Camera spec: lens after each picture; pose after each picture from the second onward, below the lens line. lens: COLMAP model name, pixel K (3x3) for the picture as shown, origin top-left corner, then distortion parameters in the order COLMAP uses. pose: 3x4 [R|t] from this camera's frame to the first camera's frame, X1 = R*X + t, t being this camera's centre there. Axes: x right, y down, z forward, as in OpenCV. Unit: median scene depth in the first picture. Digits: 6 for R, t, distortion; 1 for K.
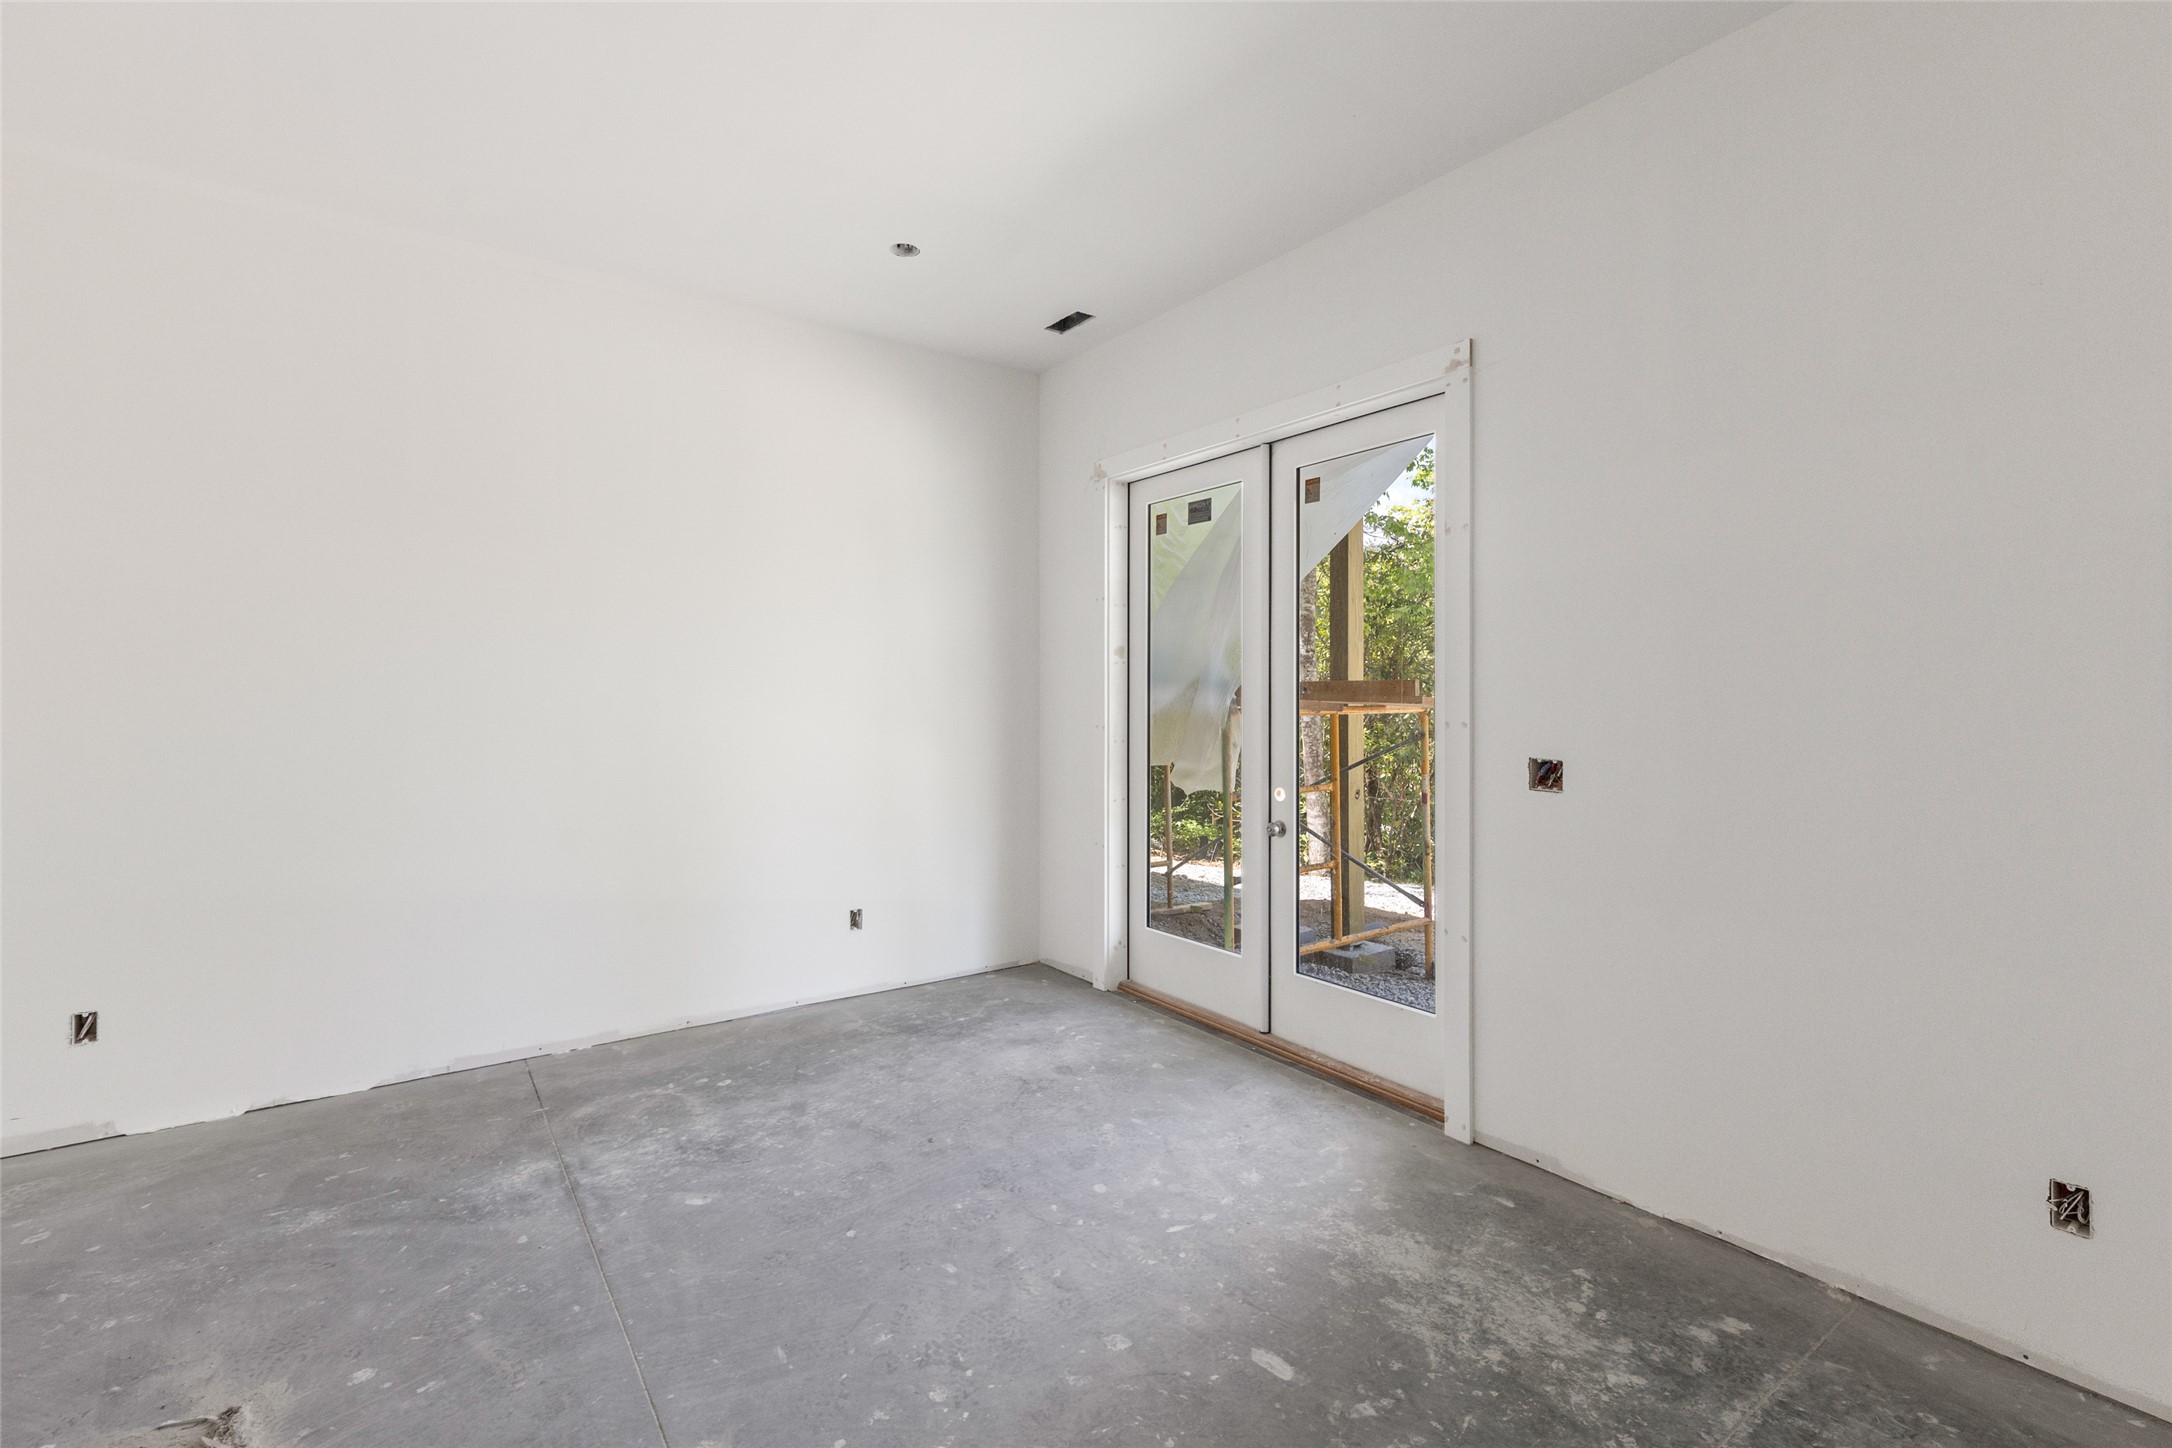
lens RADIAL K [[977.9, 0, 1089.1], [0, 977.9, 714.3], [0, 0, 1]] dist [0.001793, 0.000146]
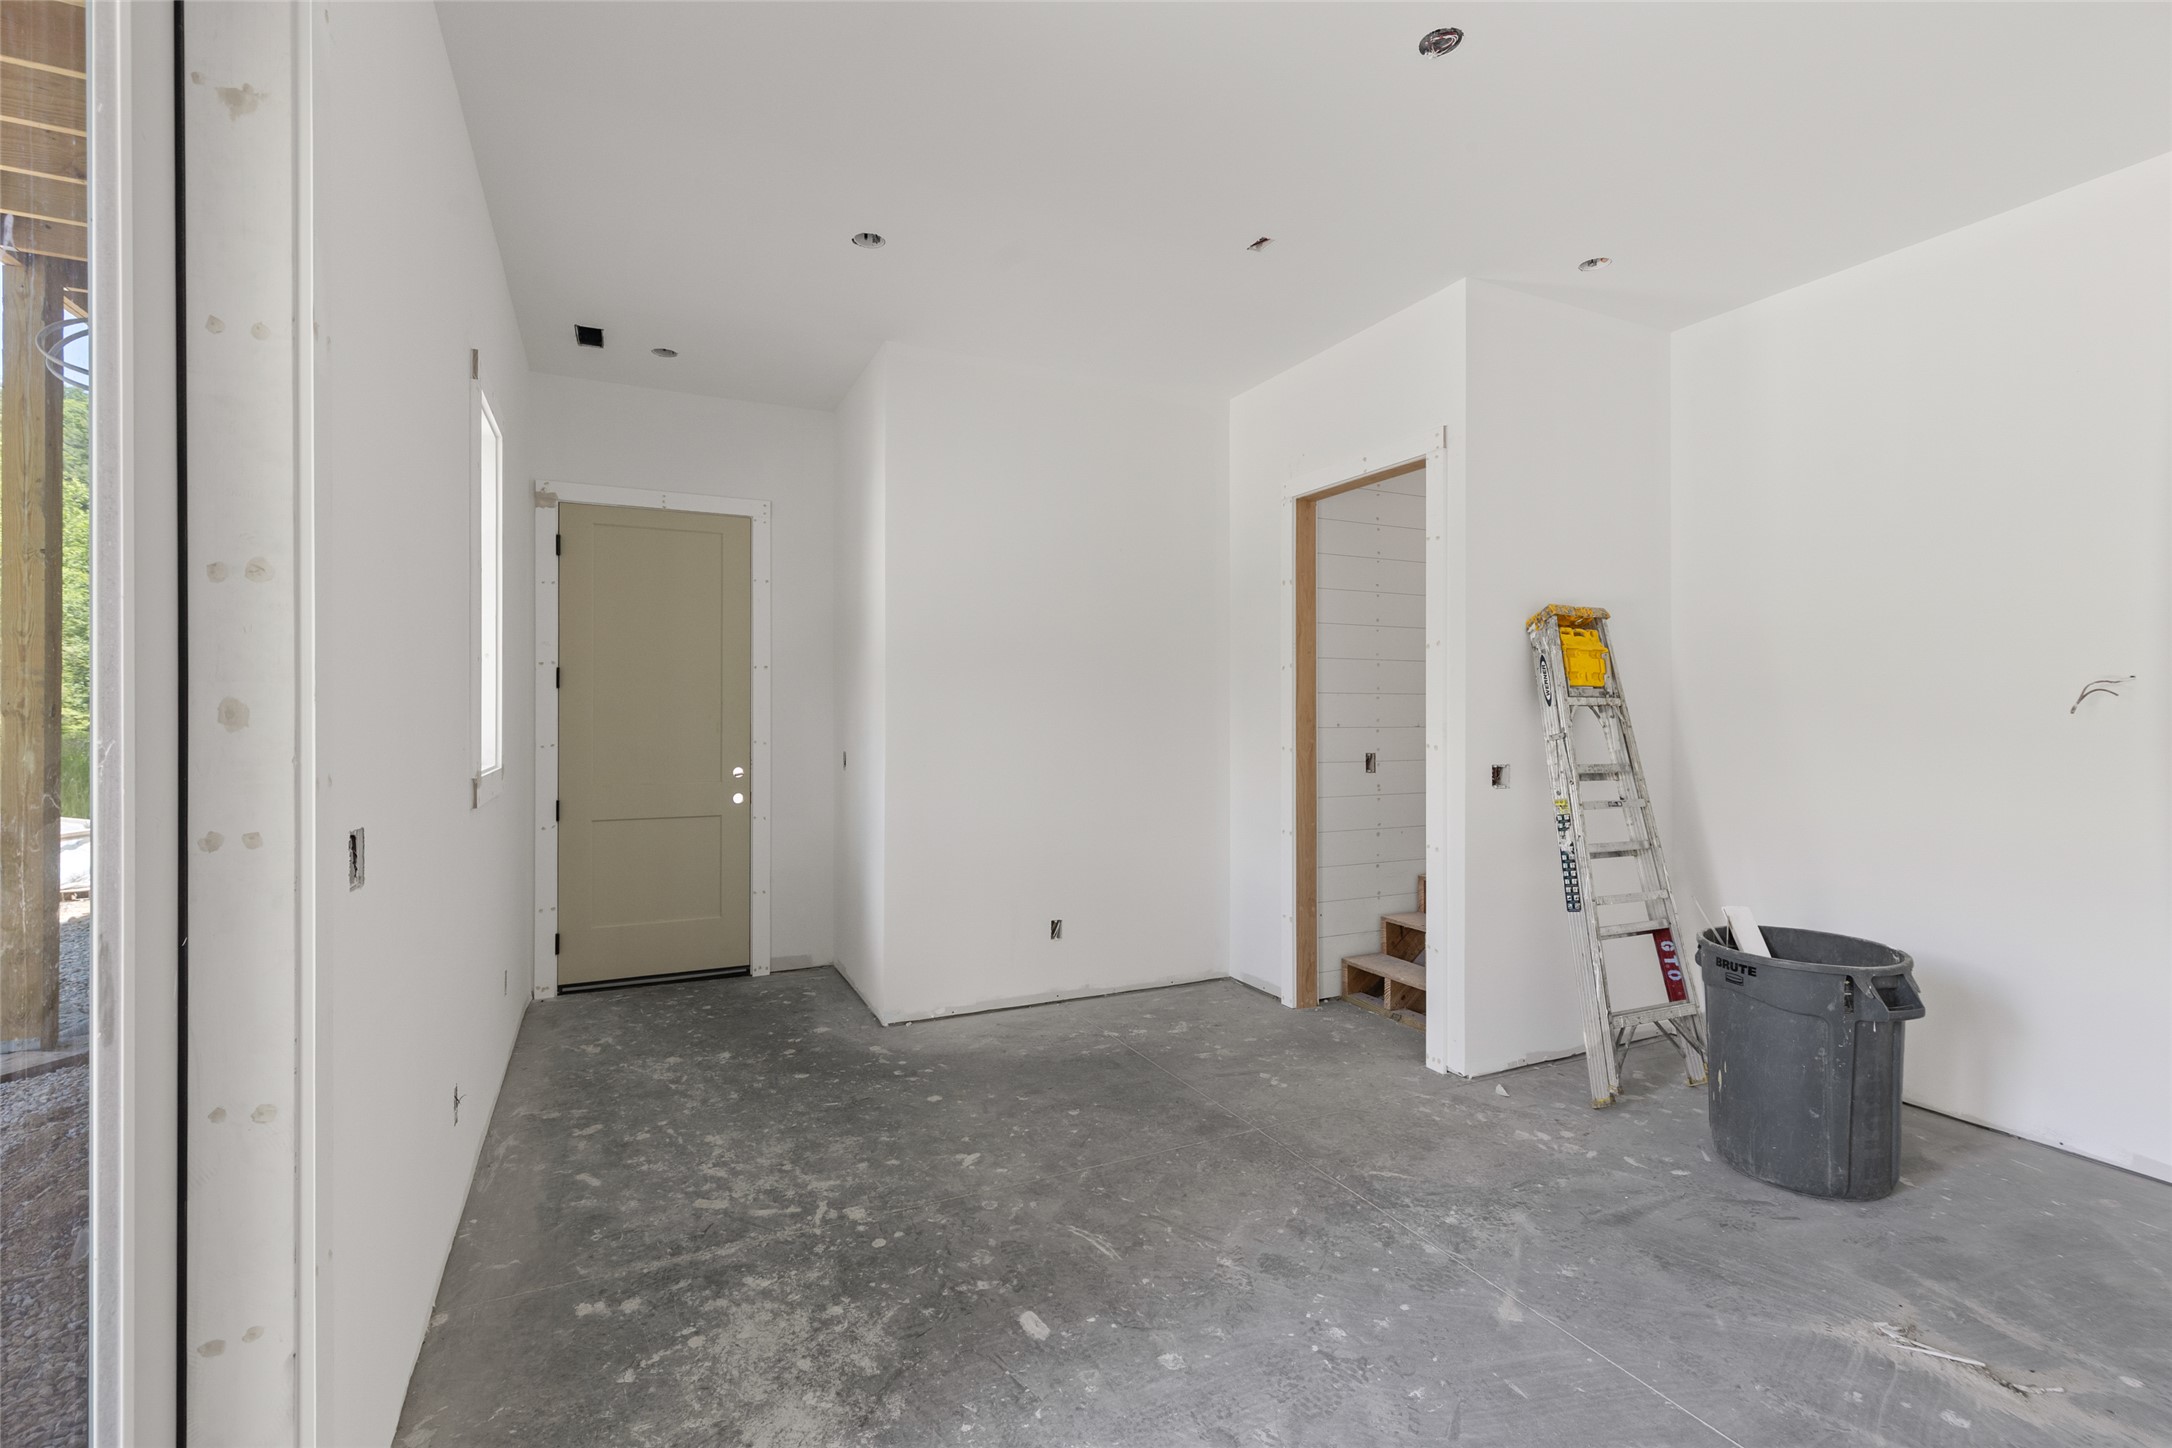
lens RADIAL K [[977.9, 0, 1089.1], [0, 977.9, 714.3], [0, 0, 1]] dist [0.001793, 0.000146]
pose [[-0.985884, -0.001584, 0.167422, -0.054368], [0.001315, 0.999851, 0.017206, -0.039247], [-0.167424, 0.017183, -0.985735, 1.988891]]
